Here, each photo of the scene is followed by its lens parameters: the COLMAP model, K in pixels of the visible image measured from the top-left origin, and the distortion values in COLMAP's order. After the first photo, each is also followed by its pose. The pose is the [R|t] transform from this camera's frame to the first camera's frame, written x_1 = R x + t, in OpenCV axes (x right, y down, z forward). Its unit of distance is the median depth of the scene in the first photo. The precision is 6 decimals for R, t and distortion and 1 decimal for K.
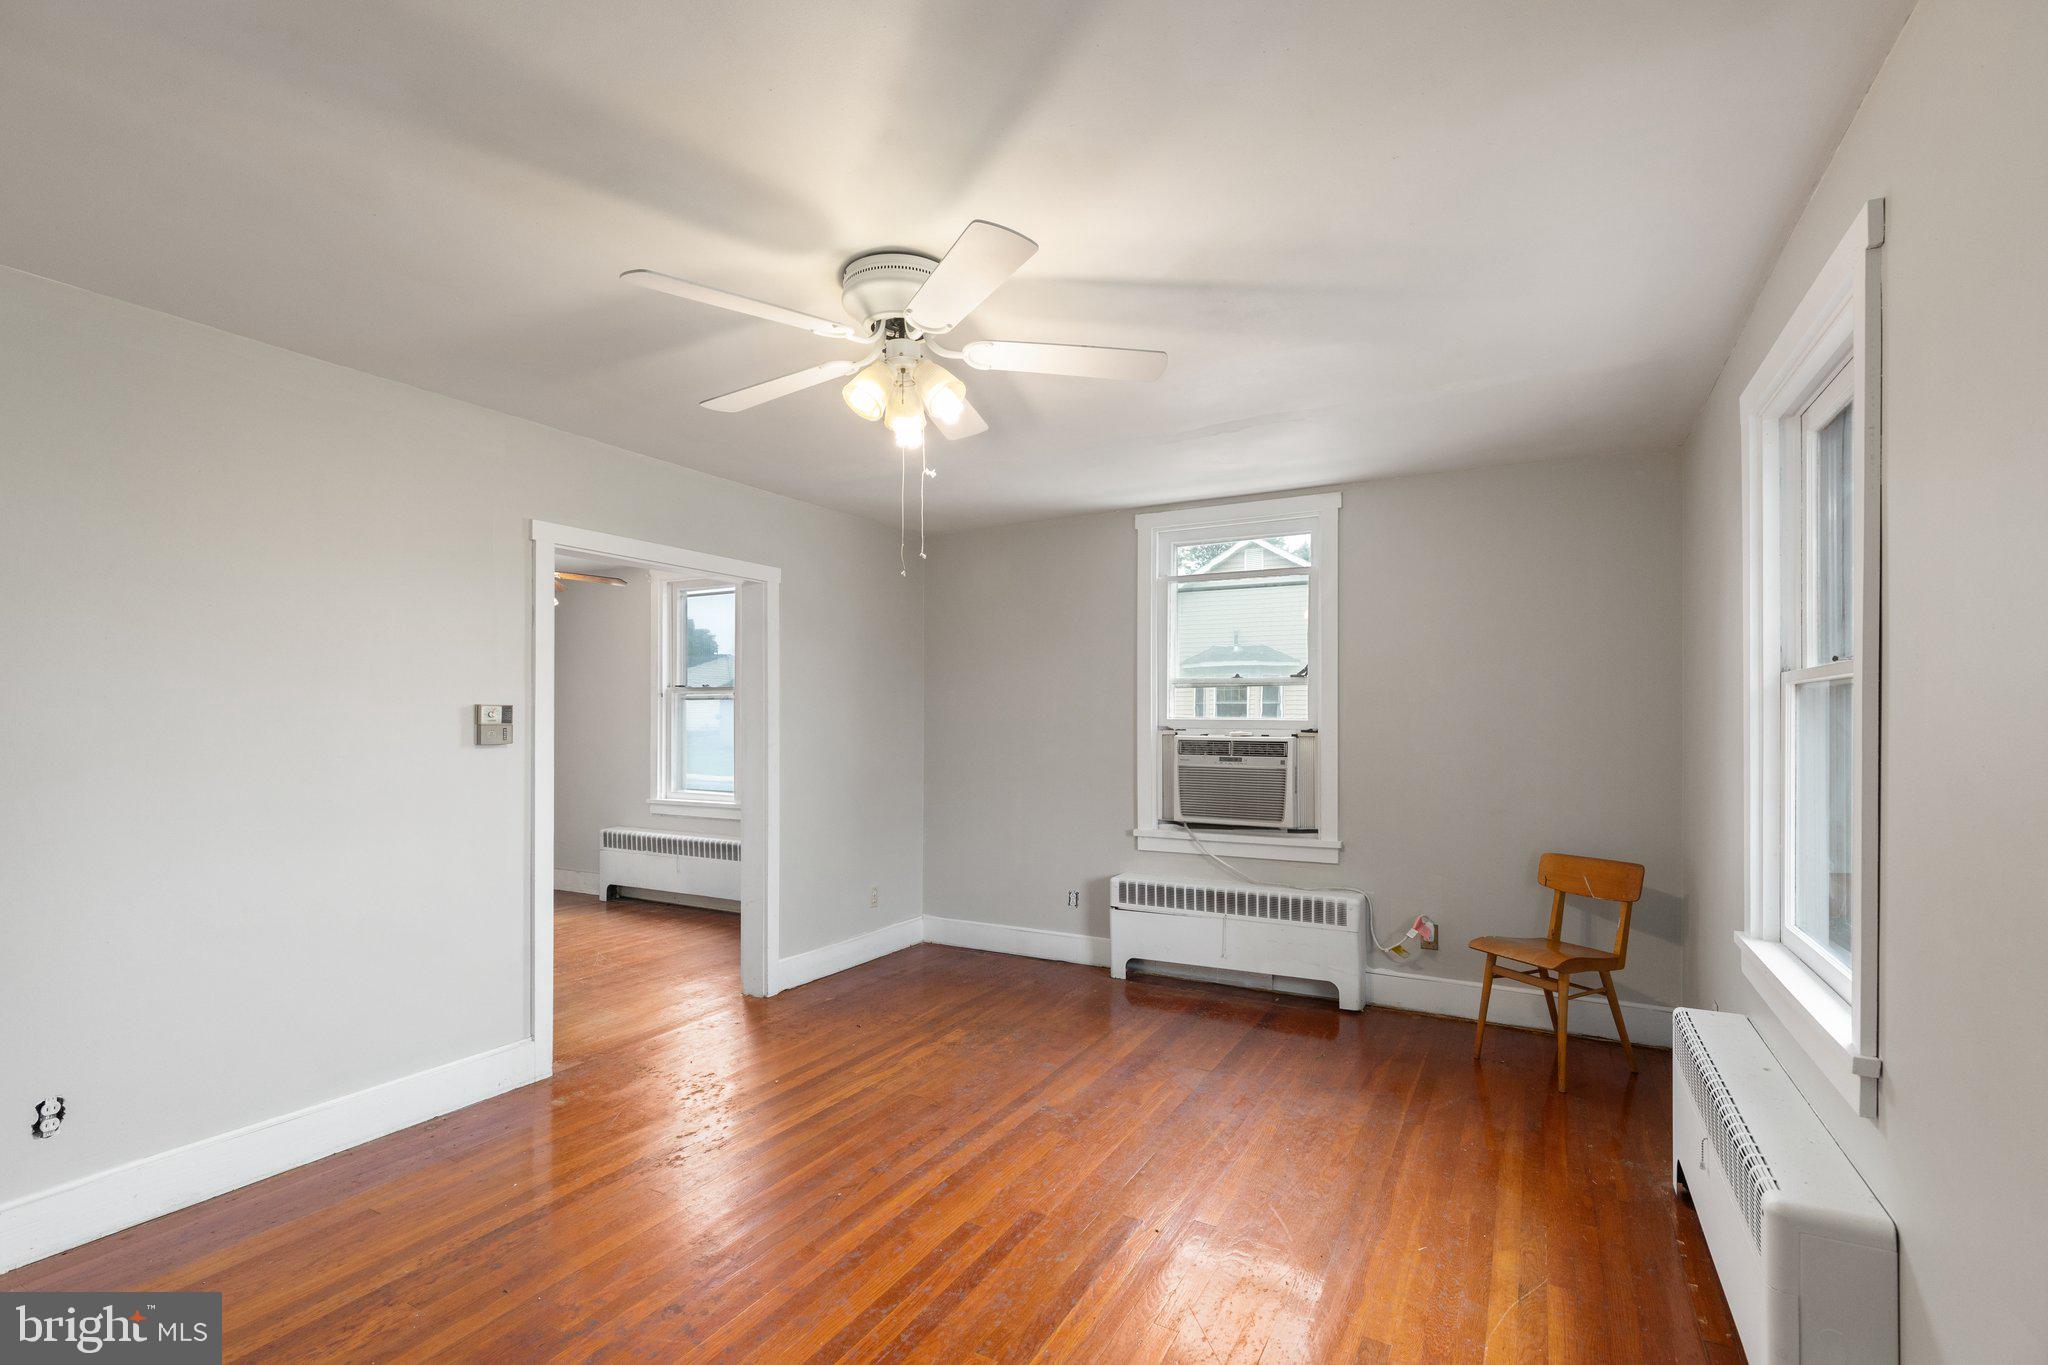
lens RADIAL K [[919.7, 0, 1026.3], [0, 919.7, 705.0], [0, 0, 1]] dist [0.005302, -0.000055]
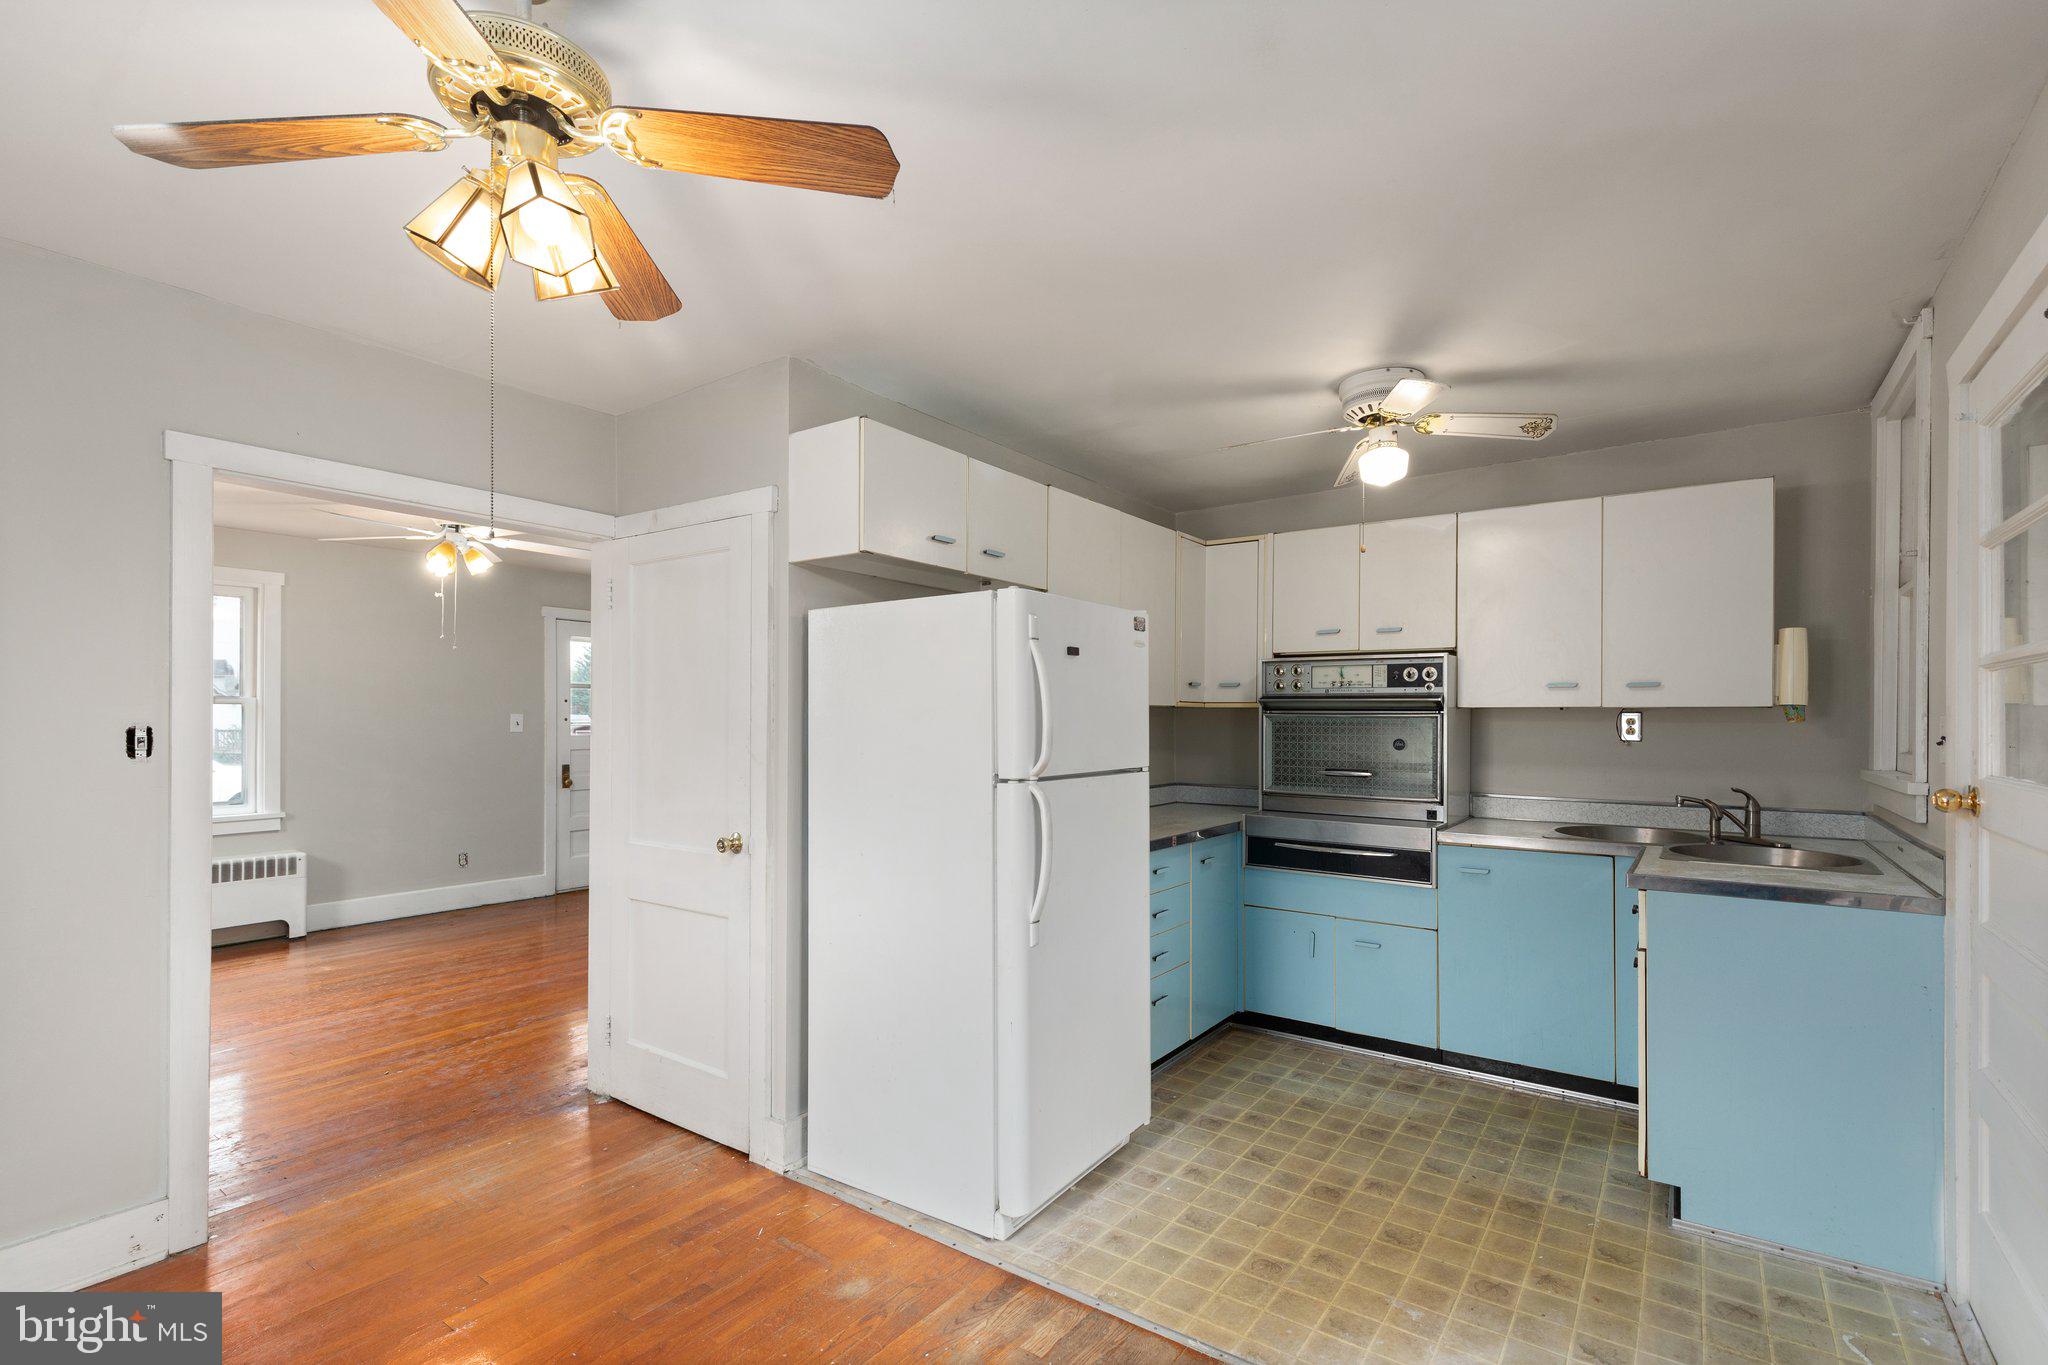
lens RADIAL K [[928.7, 0, 1029.3], [0, 928.7, 717.7], [0, 0, 1]] dist [0.003099, 0.000230]
pose [[-0.992677, -0.003423, 0.120752, -0.833616], [-0.004730, 0.999933, -0.010543, 0.015007], [-0.120708, -0.011037, -0.992627, 1.470451]]
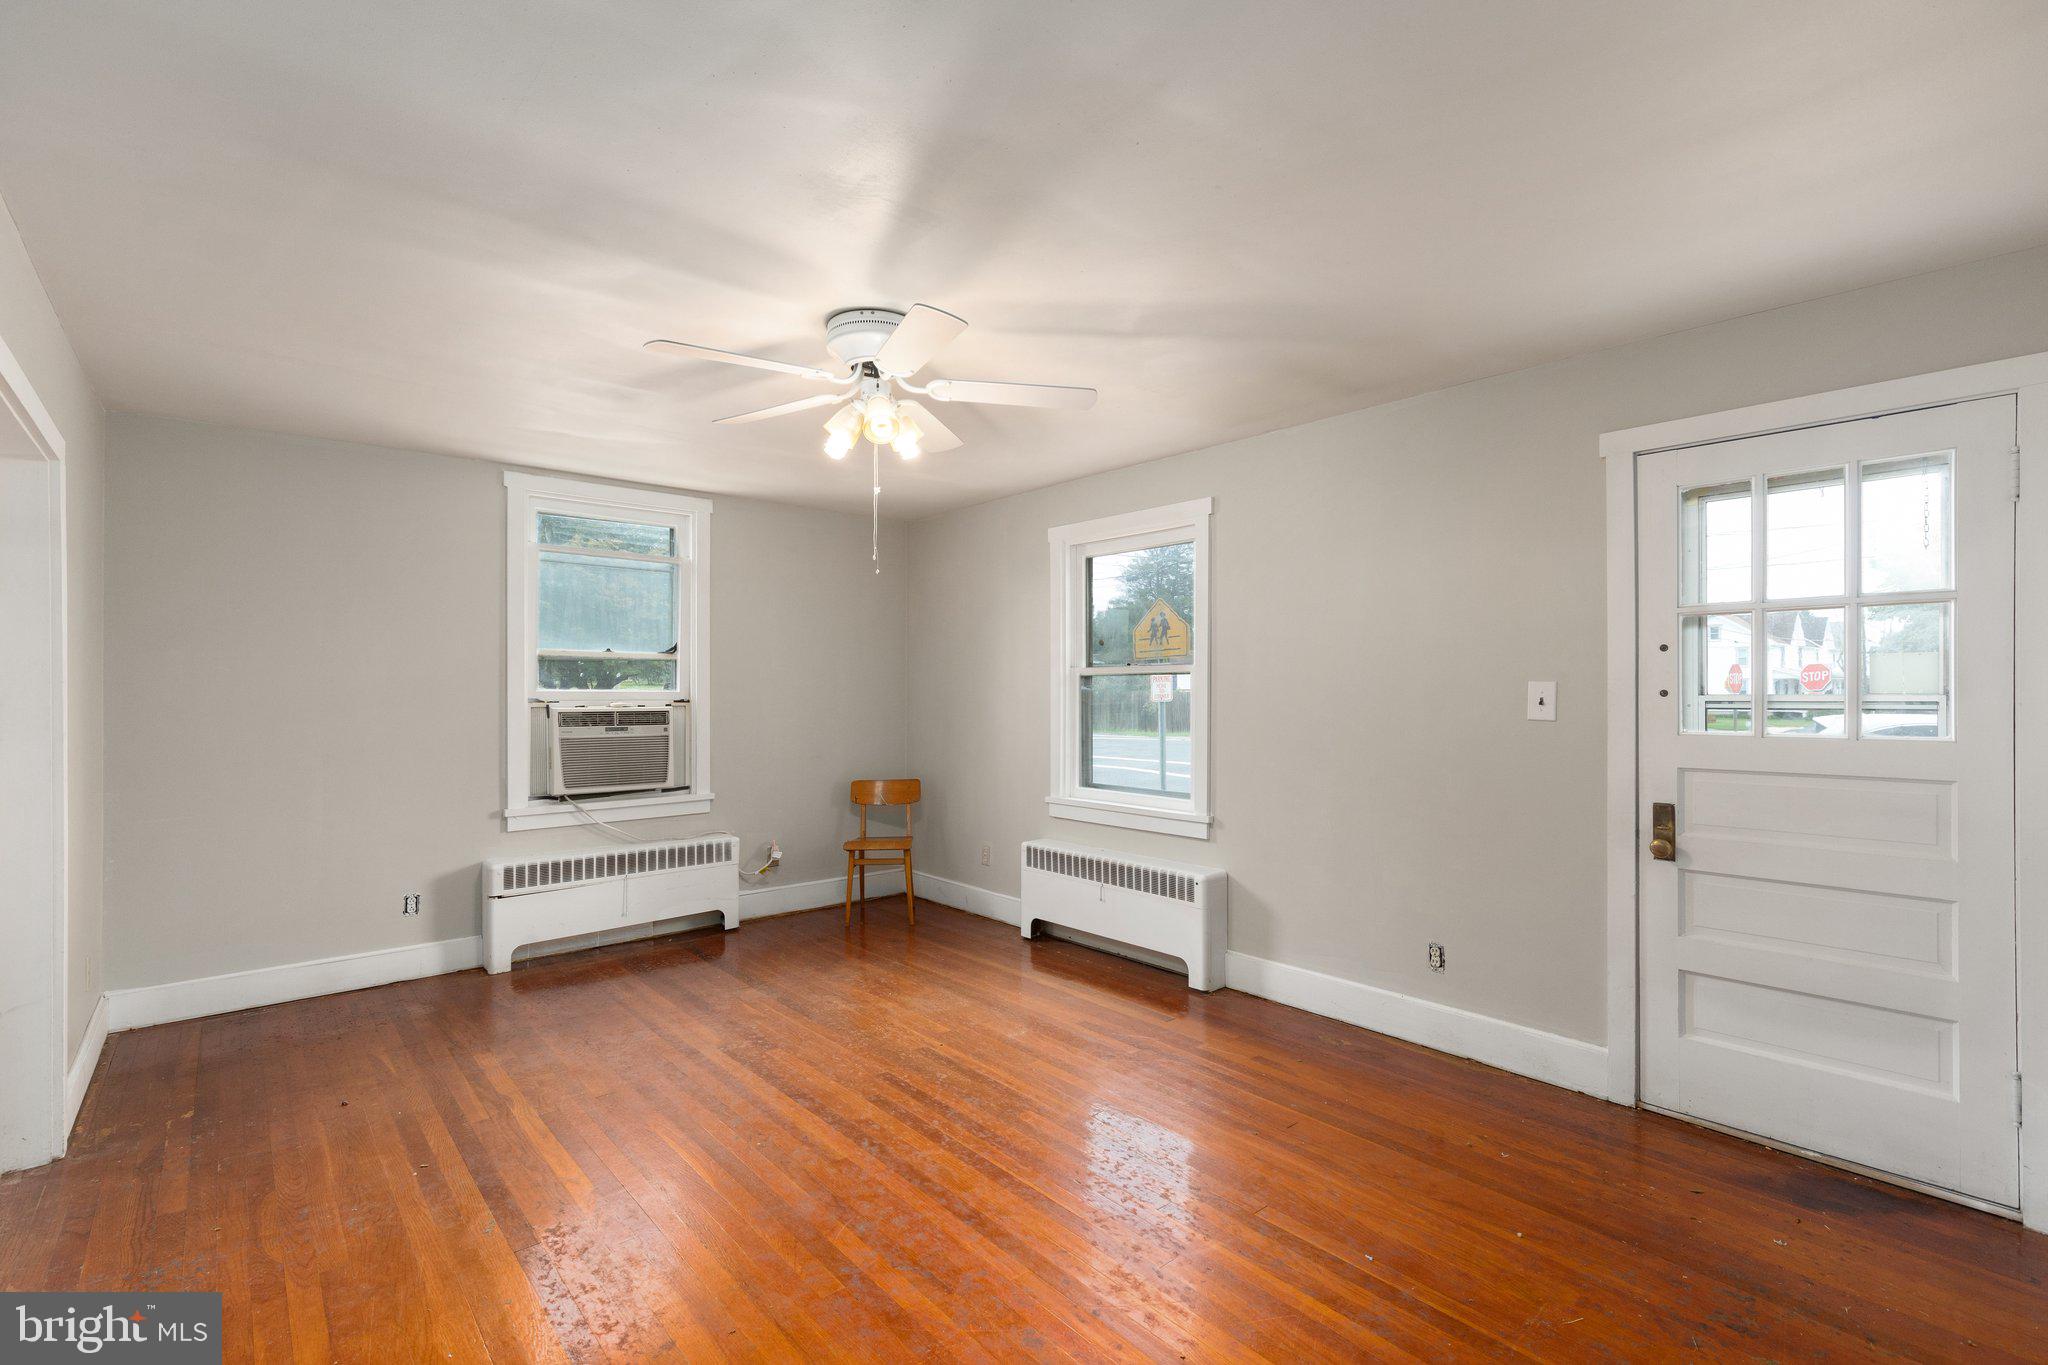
lens RADIAL K [[913.5, 0, 1024.0], [0, 913.5, 682.5], [0, 0, 1]] dist [0.000534, -0.000423]
pose [[0.341034, 0.006715, 0.940027, -0.615457], [-0.010469, 0.999940, -0.003345, 0.004439], [-0.939993, -0.008700, 0.341084, 0.210576]]
